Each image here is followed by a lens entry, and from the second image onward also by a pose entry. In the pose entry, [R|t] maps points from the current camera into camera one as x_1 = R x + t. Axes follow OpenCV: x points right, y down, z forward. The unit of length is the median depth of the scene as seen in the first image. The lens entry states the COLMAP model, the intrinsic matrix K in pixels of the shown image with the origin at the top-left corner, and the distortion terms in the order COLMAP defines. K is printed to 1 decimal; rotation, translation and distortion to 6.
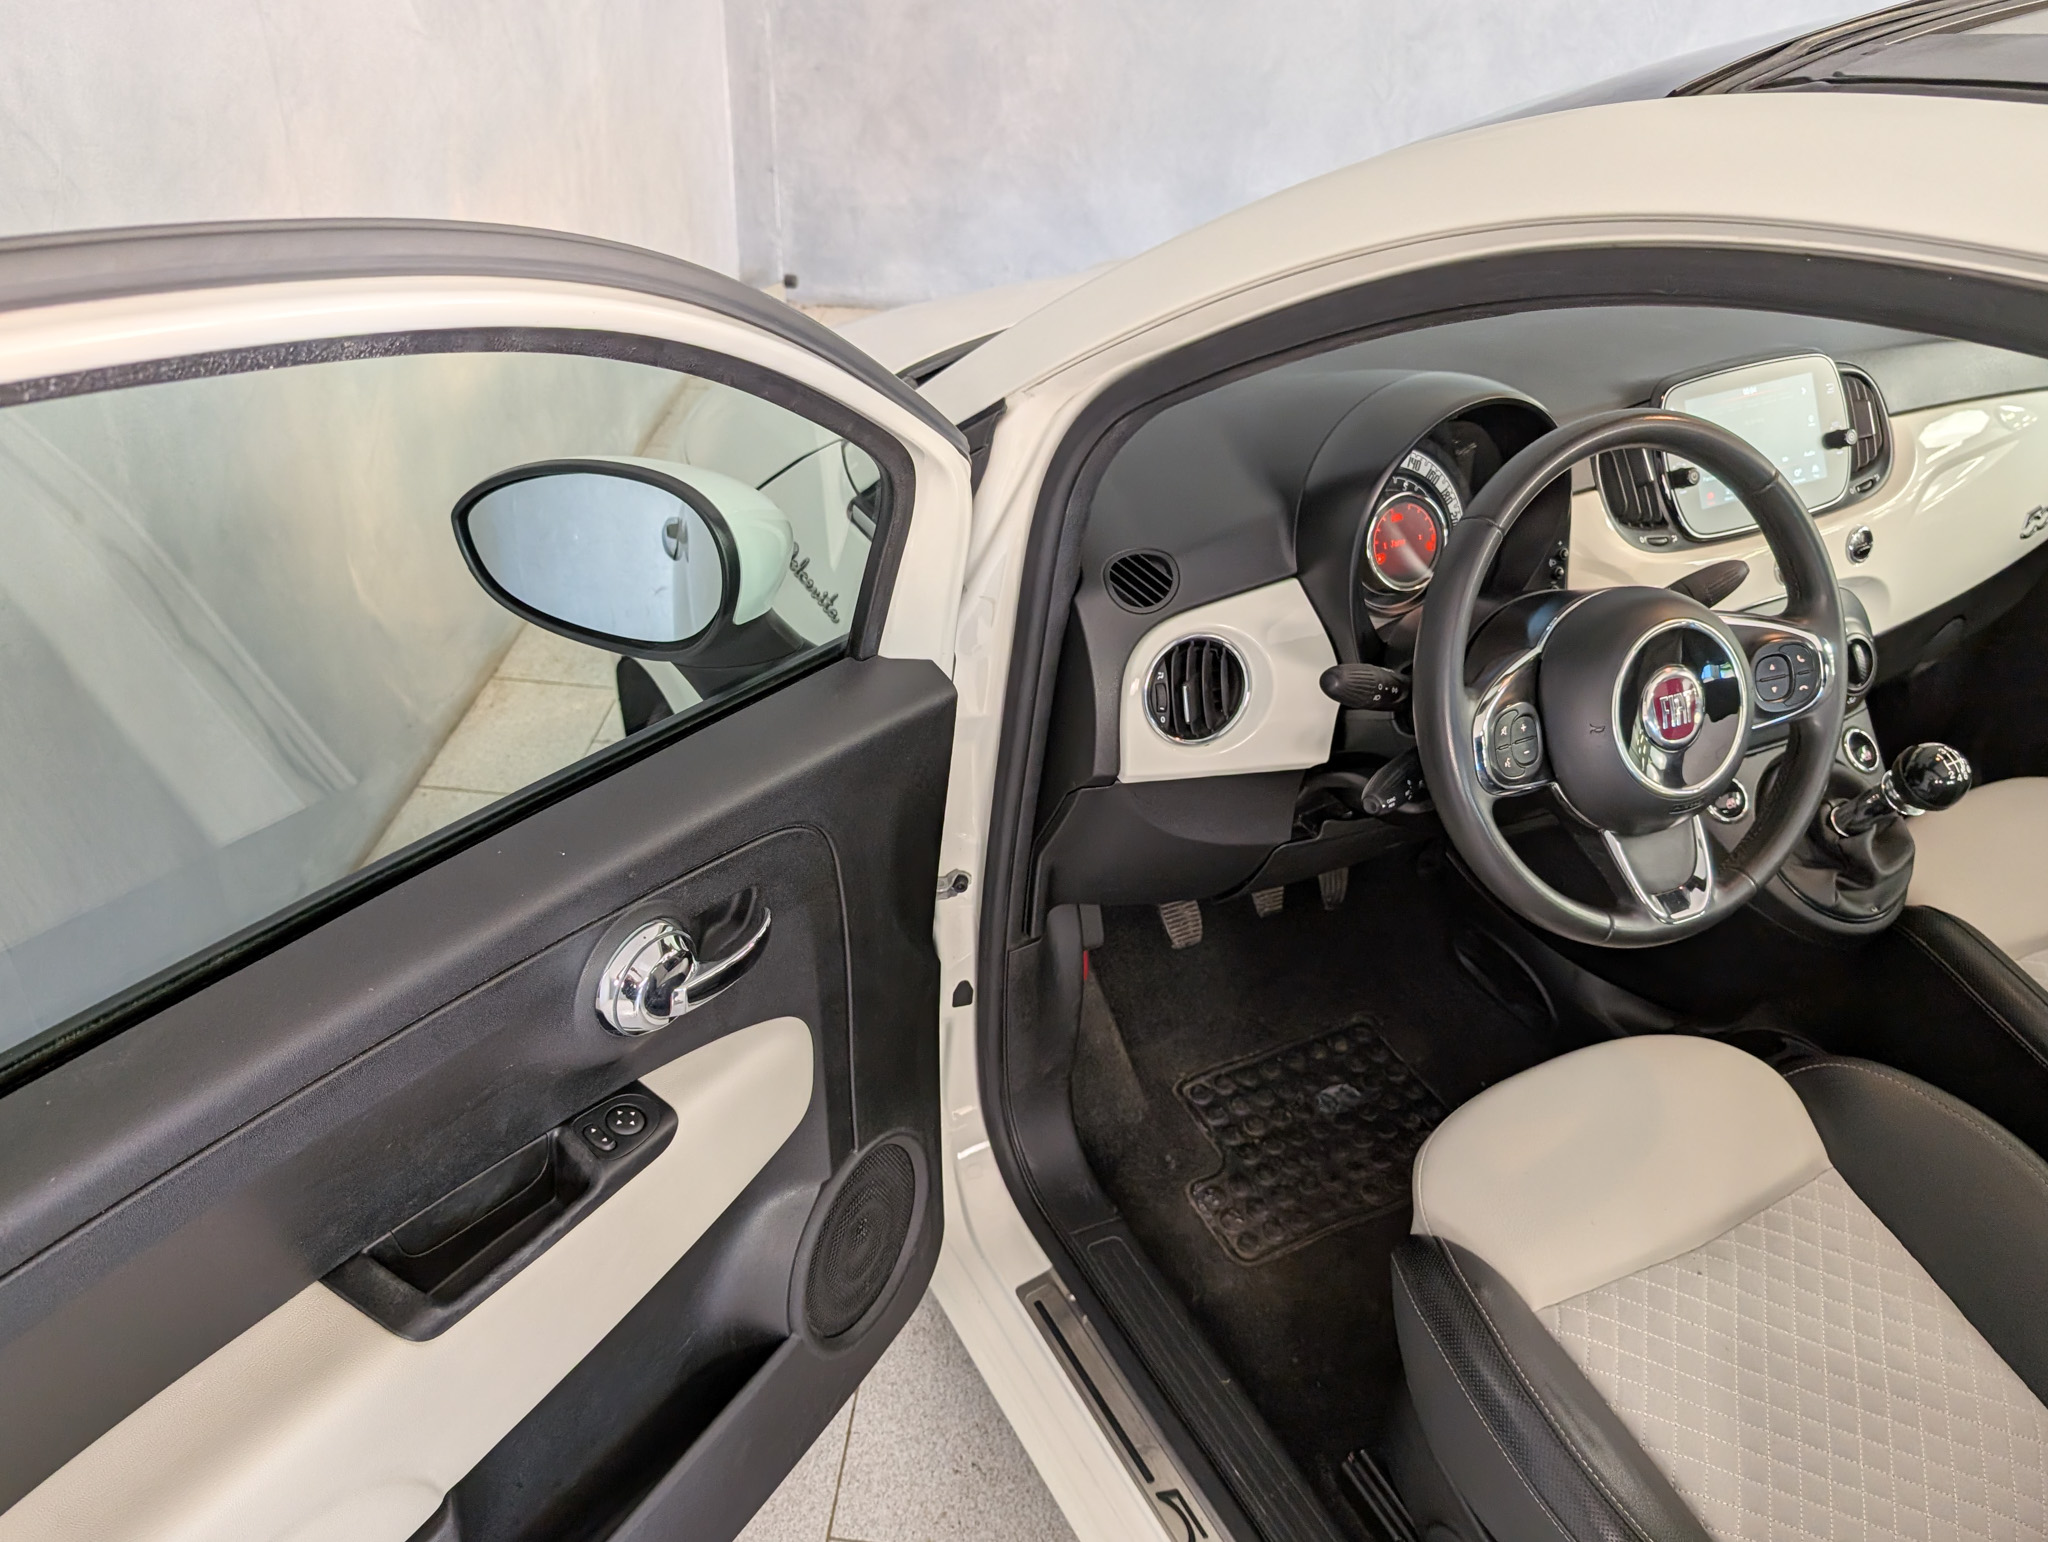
lens RADIAL K [[1618.8, 0, 985.0], [0, 1618.8, 788.3], [0, 0, 1]] dist [0.036428, -0.047335]
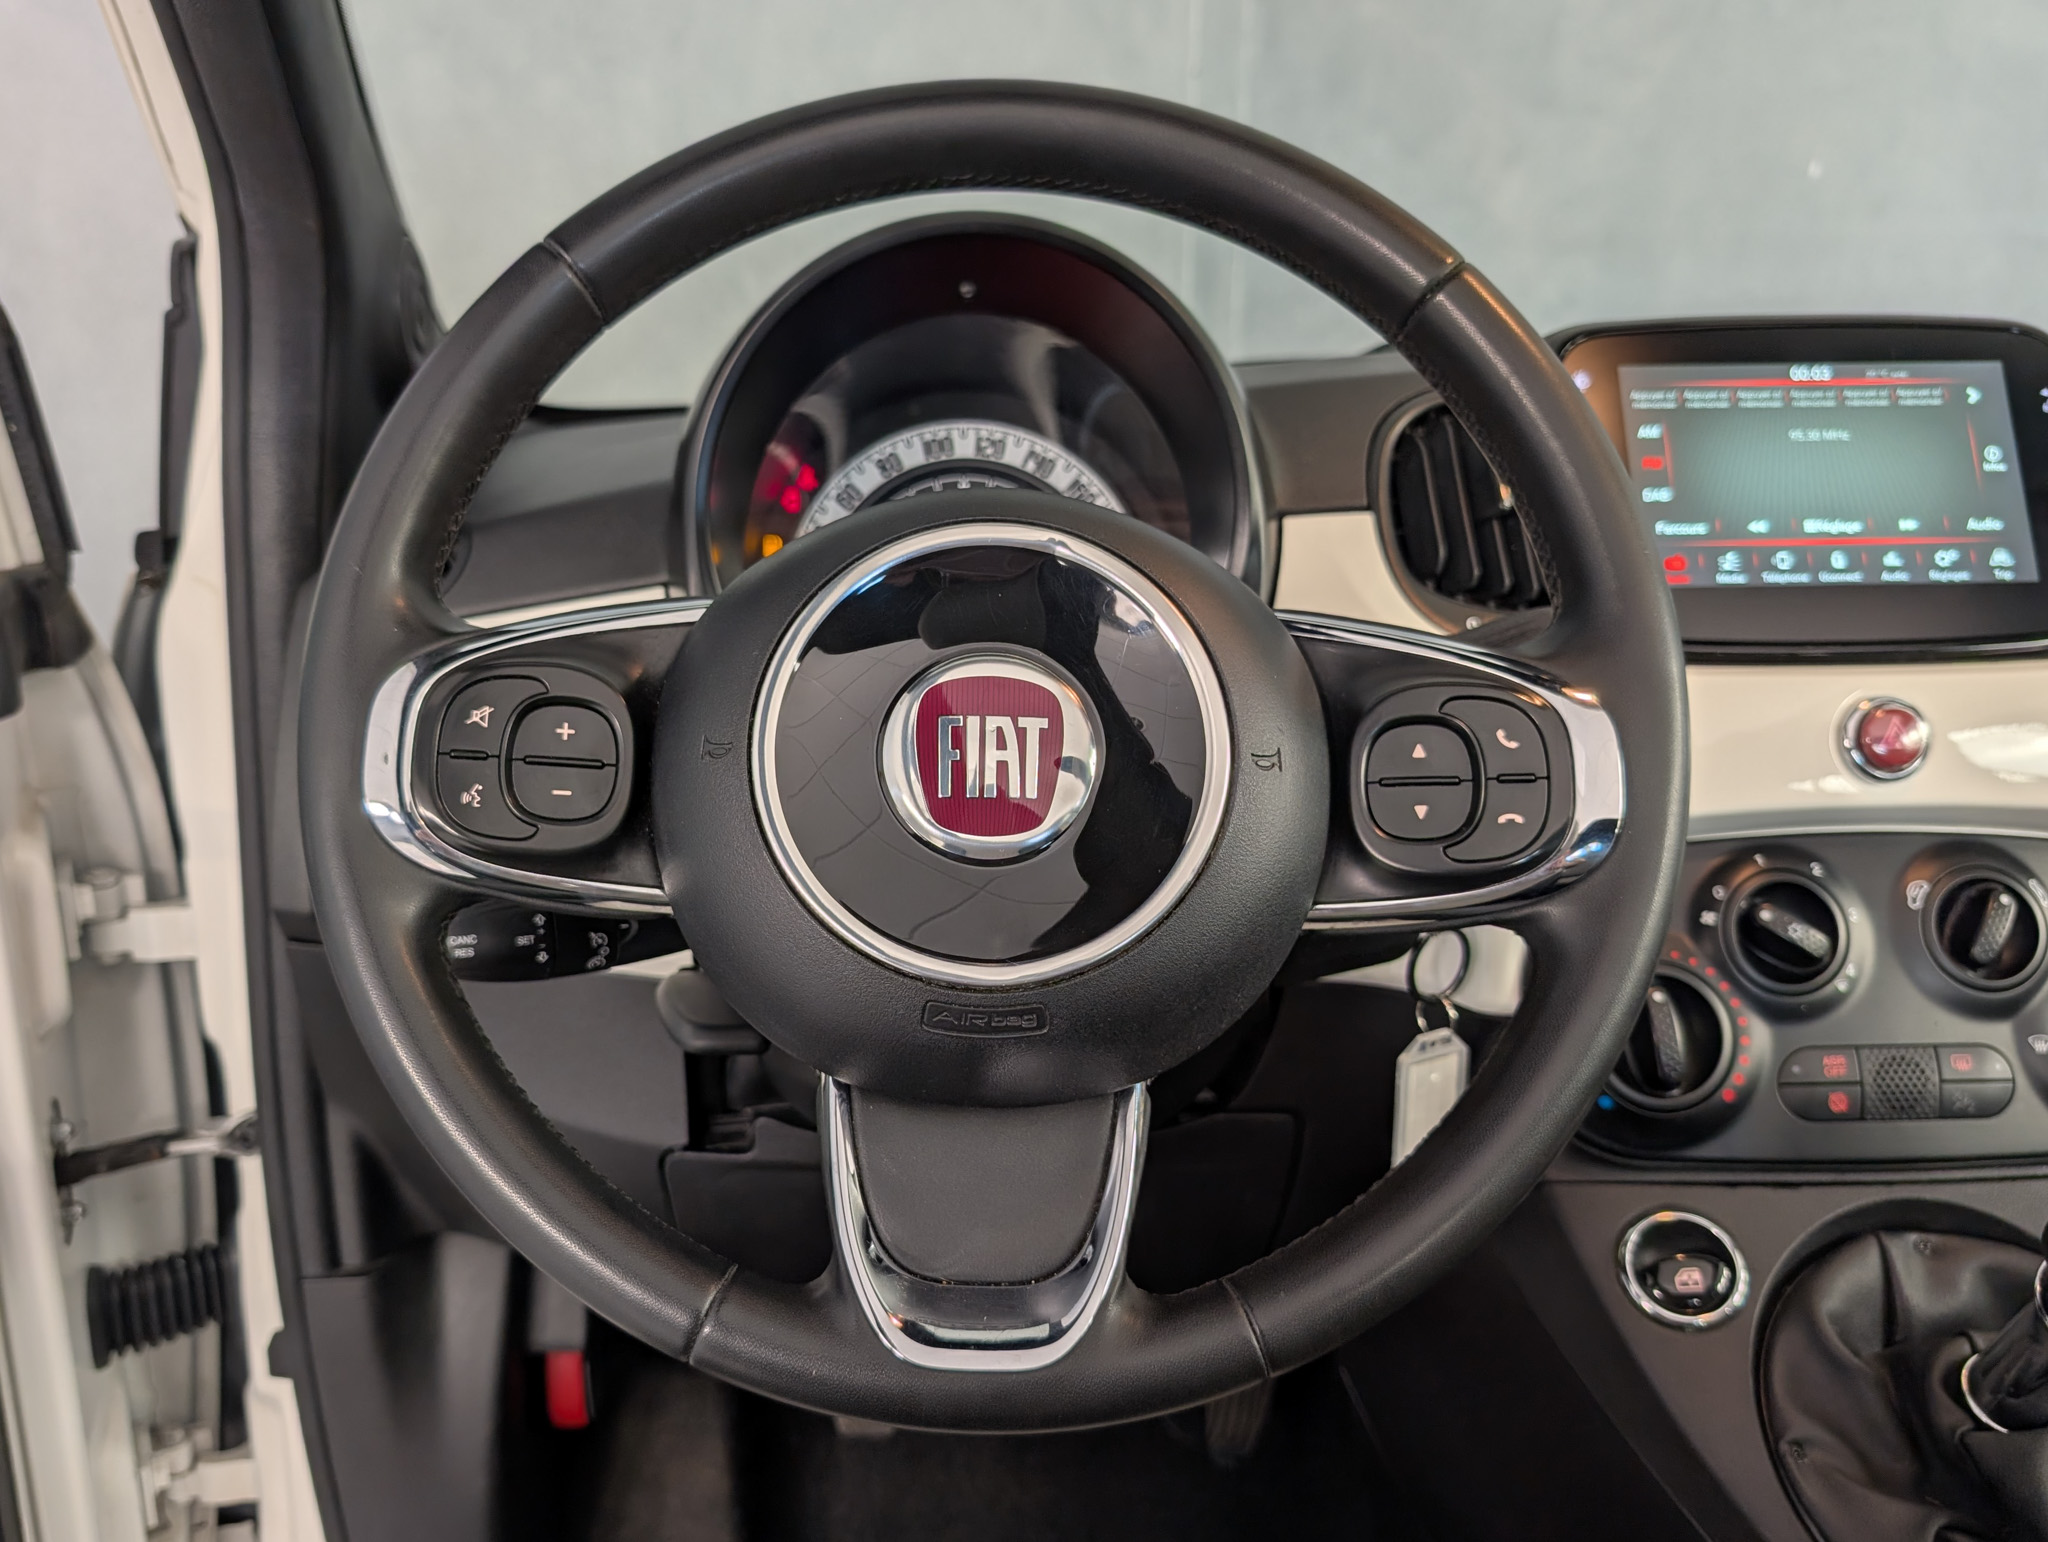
lens RADIAL K [[1681.9, 0, 996.3], [0, 1681.9, 807.0], [0, 0, 1]] dist [0.000218, -0.006205]
pose [[0.900270, 0.102682, -0.423049, 0.502352], [-0.230267, 0.937031, -0.262584, 0.052770], [0.369447, 0.333811, 0.867225, 0.571425]]
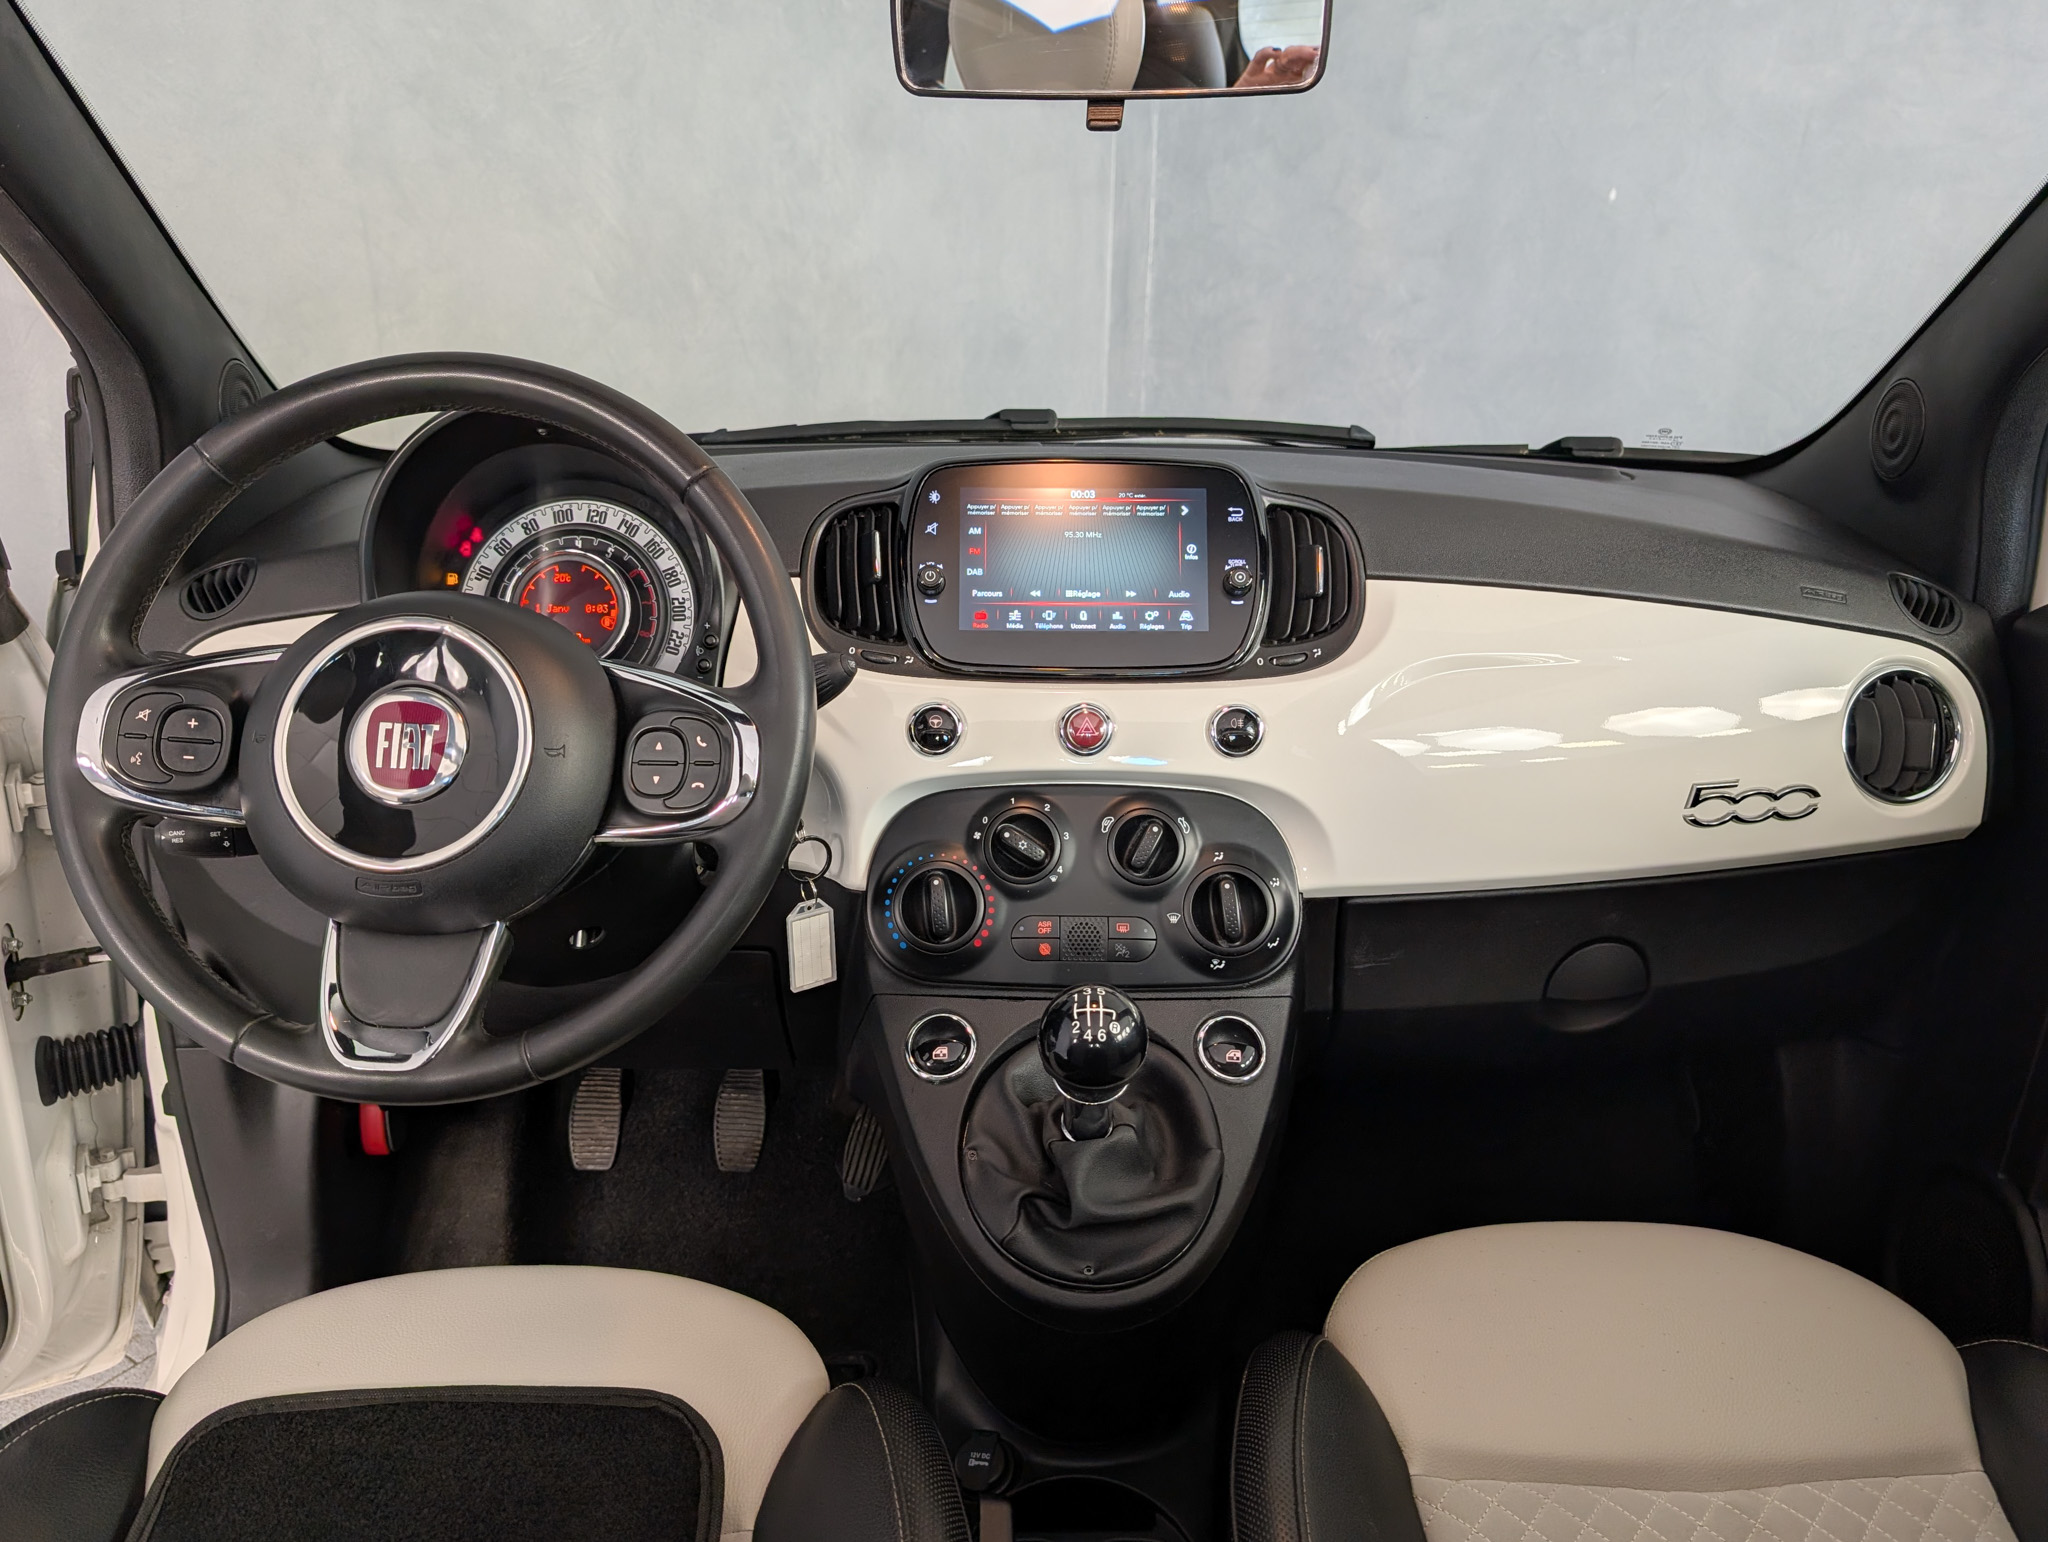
lens RADIAL K [[1485.2, 0, 997.2], [0, 1485.2, 772.5], [0, 0, 1]] dist [0.092077, -0.129220]
pose [[0.891491, 0.146792, -0.428598, 0.782193], [-0.257292, 0.942726, -0.212292, 0.027637], [0.372888, 0.299531, 0.878200, 0.458223]]
